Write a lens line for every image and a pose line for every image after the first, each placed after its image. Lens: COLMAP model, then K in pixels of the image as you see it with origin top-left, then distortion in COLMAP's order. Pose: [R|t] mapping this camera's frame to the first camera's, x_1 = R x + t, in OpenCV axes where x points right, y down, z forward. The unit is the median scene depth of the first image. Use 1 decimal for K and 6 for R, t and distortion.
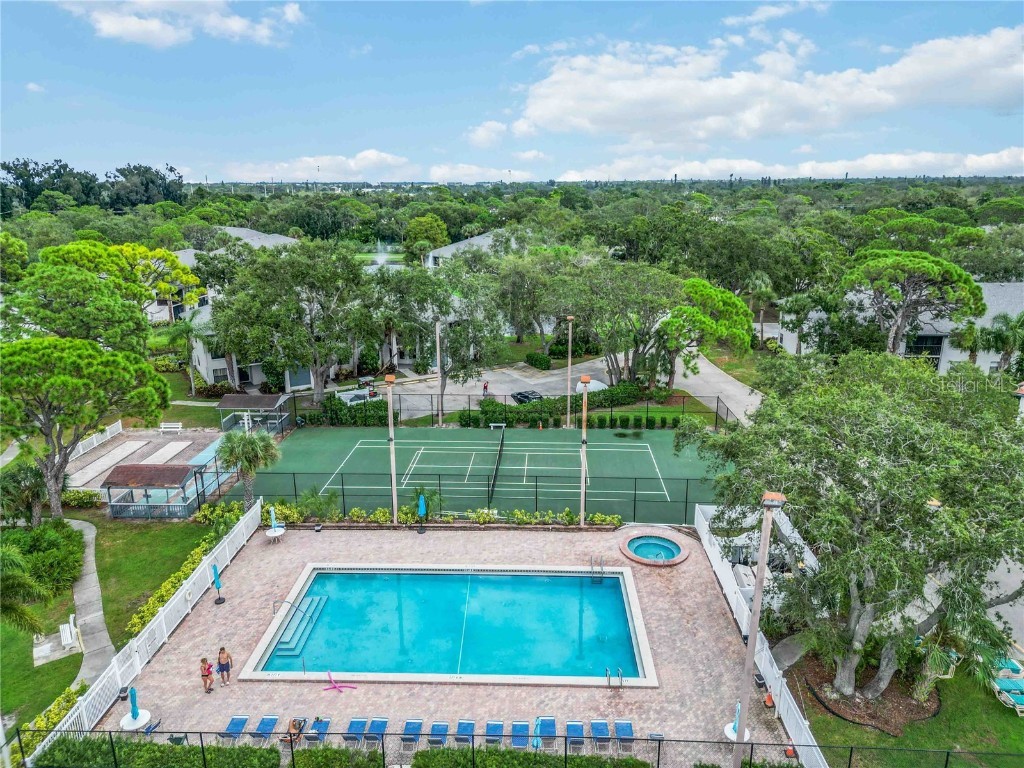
lens RADIAL K [[717.8, 0, 512.0], [0, 717.8, 384.0], [0, 0, 1]] dist [0.039239, -0.003268]
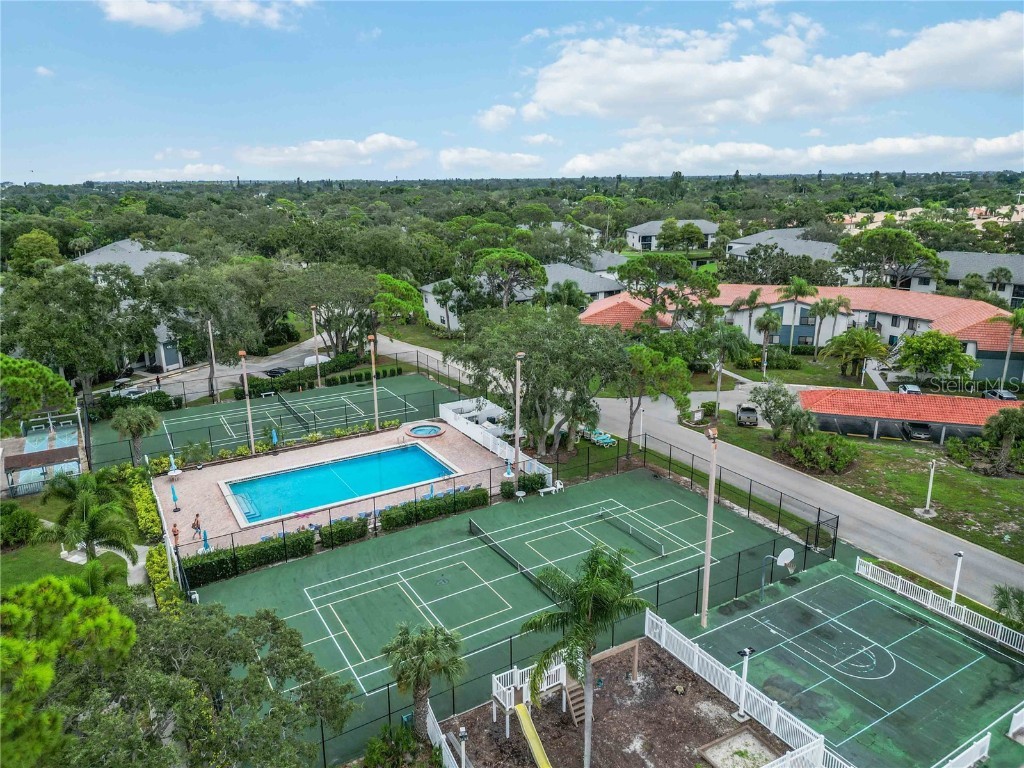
lens RADIAL K [[717.8, 0, 512.0], [0, 717.8, 384.0], [0, 0, 1]] dist [0.039239, -0.003268]
pose [[0.840184, -0.151634, 0.520670, -0.340160], [0.152235, 0.987455, 0.041920, 0.053821], [-0.520495, 0.044044, 0.852728, -0.380825]]
